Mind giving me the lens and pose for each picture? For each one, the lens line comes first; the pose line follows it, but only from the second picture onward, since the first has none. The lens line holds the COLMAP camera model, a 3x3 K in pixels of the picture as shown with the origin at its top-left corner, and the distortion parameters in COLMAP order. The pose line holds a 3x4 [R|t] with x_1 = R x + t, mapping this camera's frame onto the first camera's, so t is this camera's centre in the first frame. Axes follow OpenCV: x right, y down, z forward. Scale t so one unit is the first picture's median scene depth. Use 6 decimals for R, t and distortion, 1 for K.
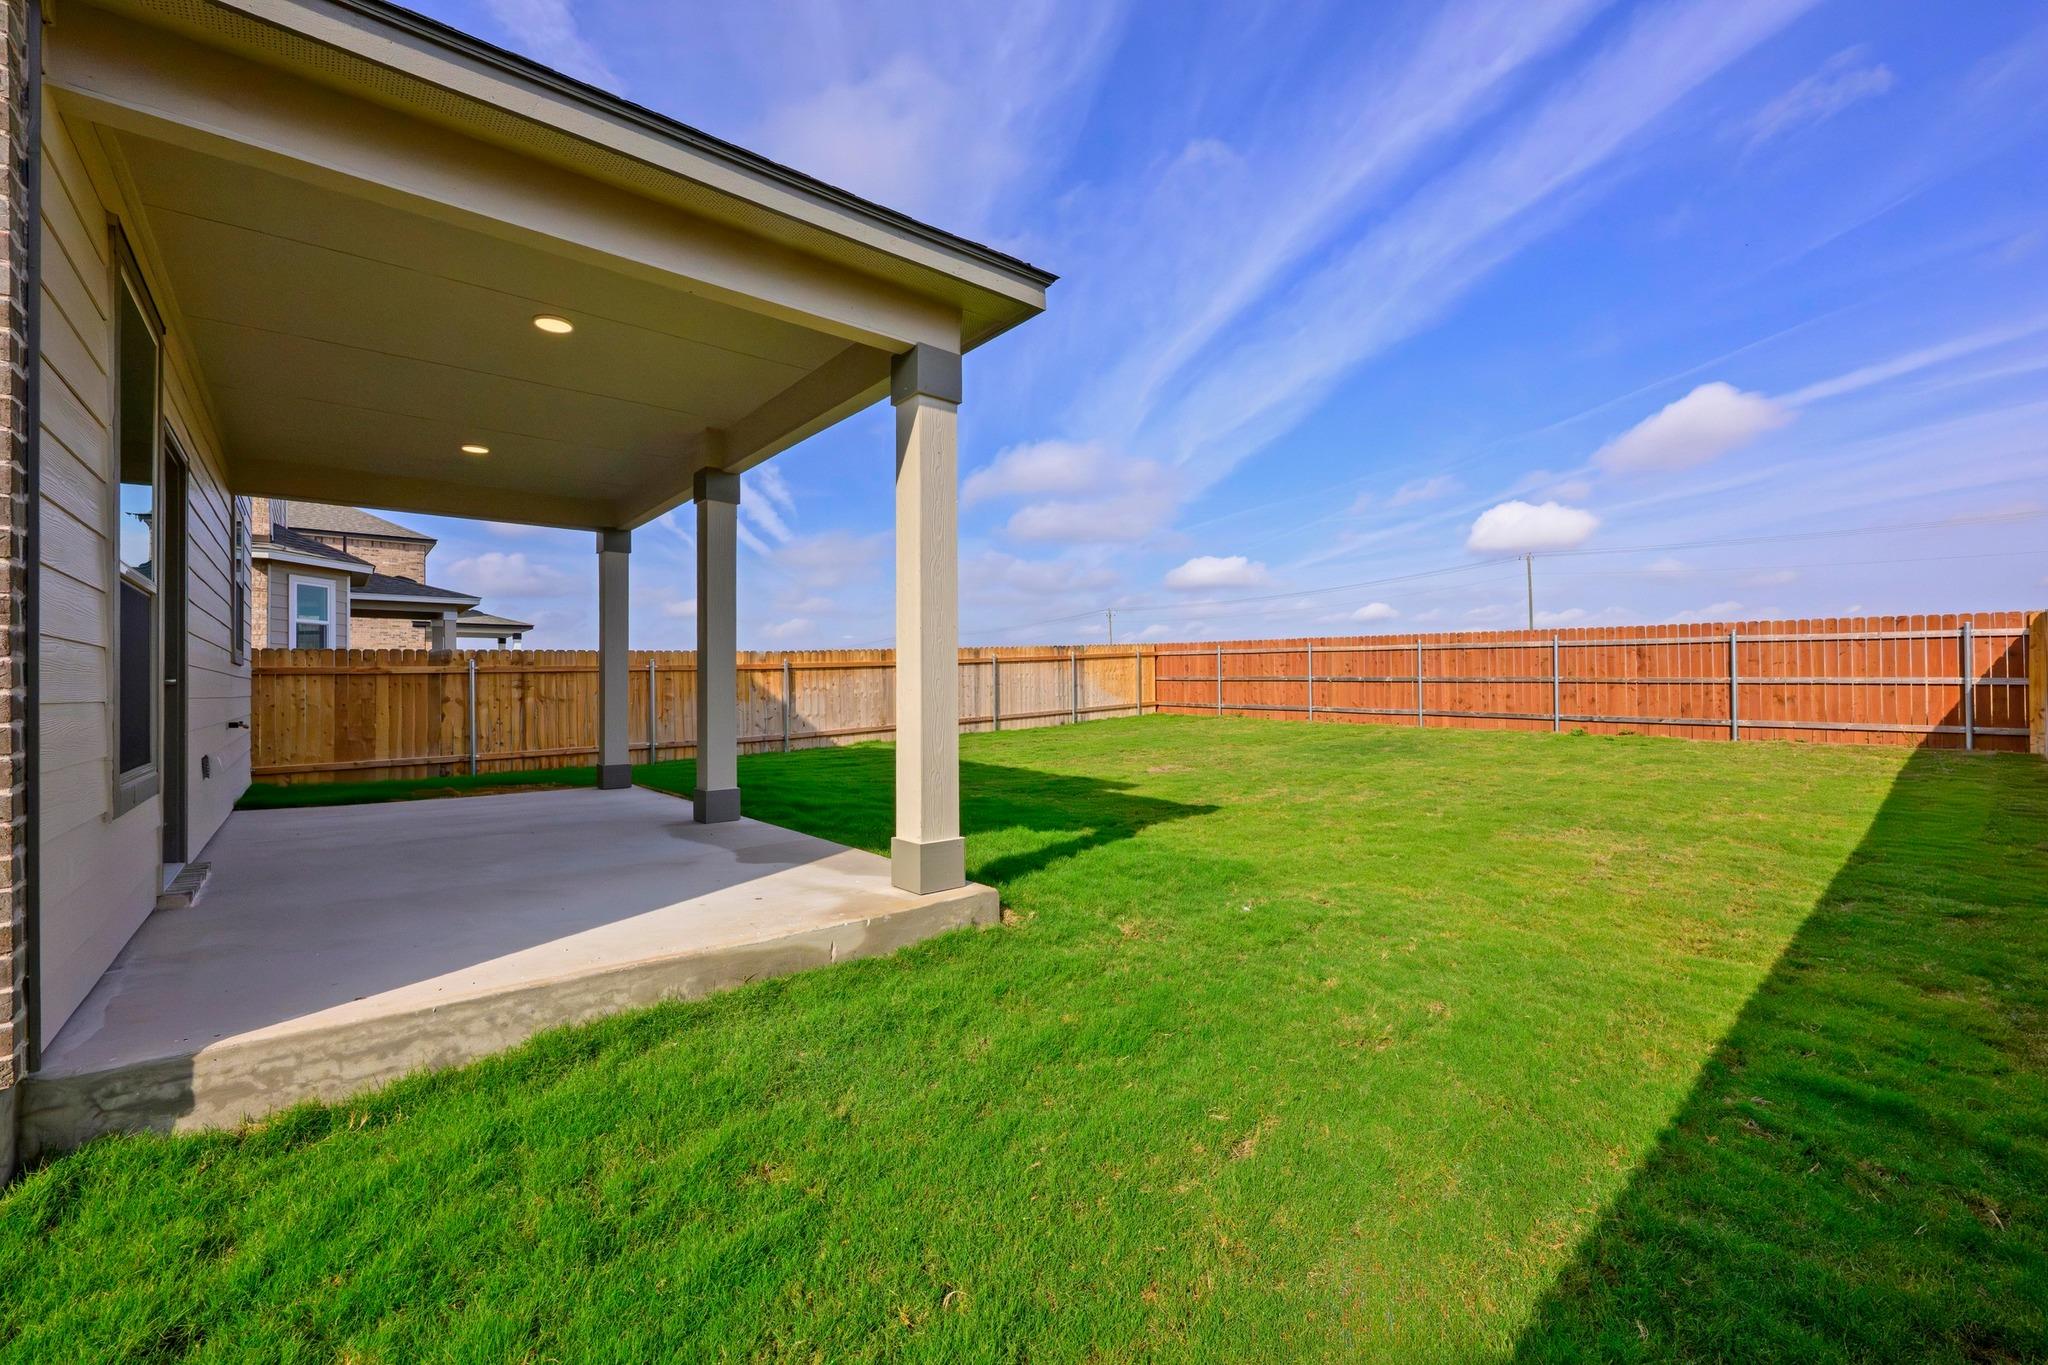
lens RADIAL K [[811.5, 0, 1036.1], [0, 811.5, 675.0], [0, 0, 1]] dist [0.002205, 0.000140]
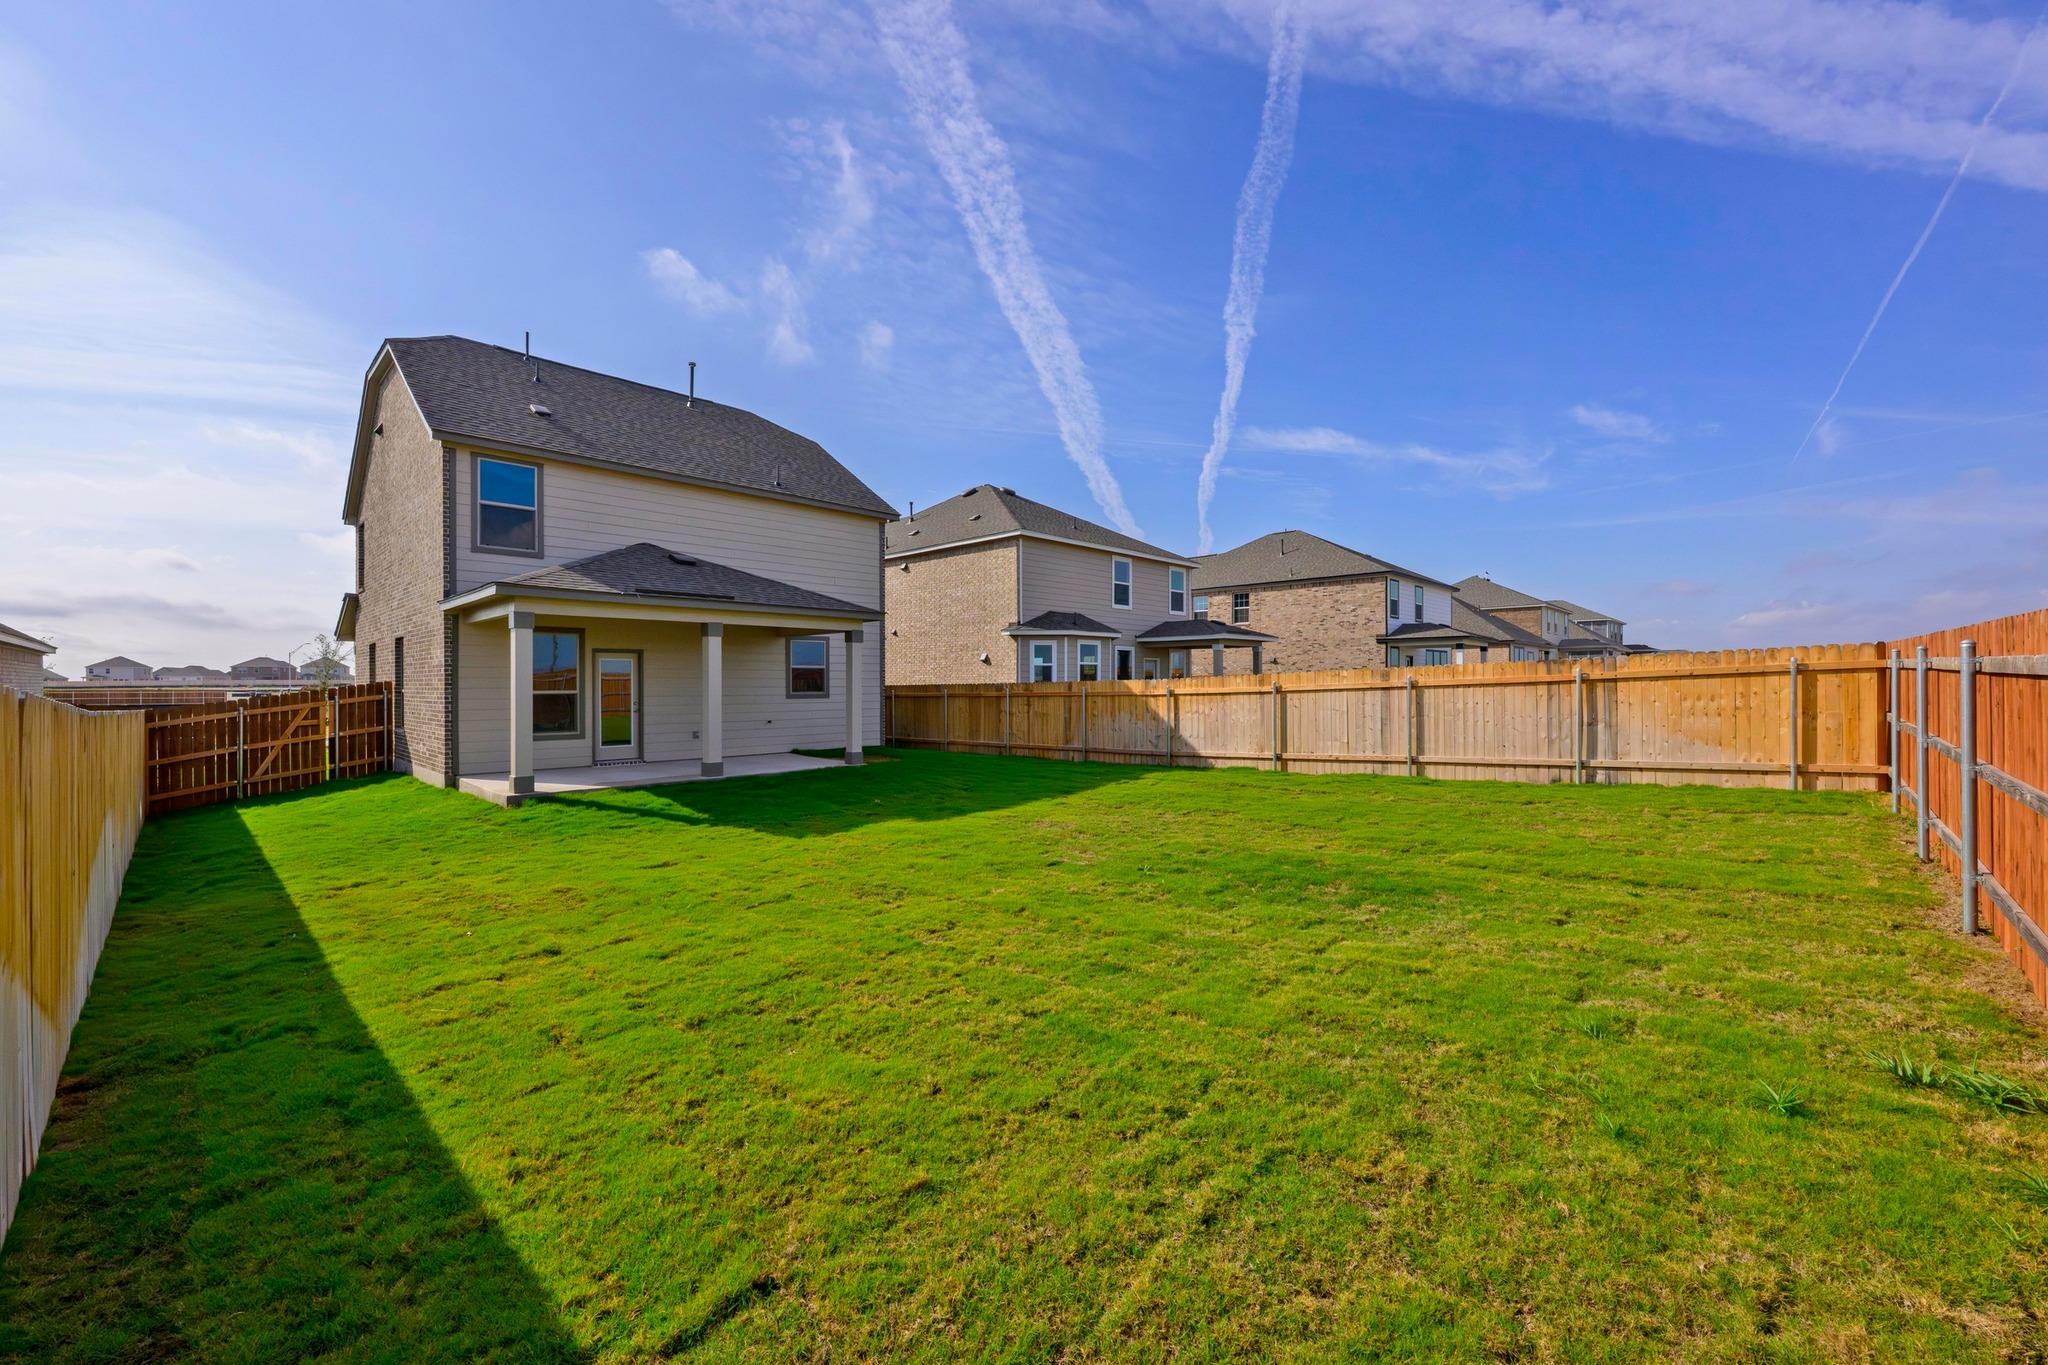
lens RADIAL K [[811.5, 0, 1027.9], [0, 811.5, 681.2], [0, 0, 1]] dist [0.002205, 0.000140]
pose [[0.152705, 0.003606, -0.988265, 0.646472], [0.006463, 0.999968, 0.004647, -0.026883], [0.988251, -0.007097, 0.152677, 0.533386]]
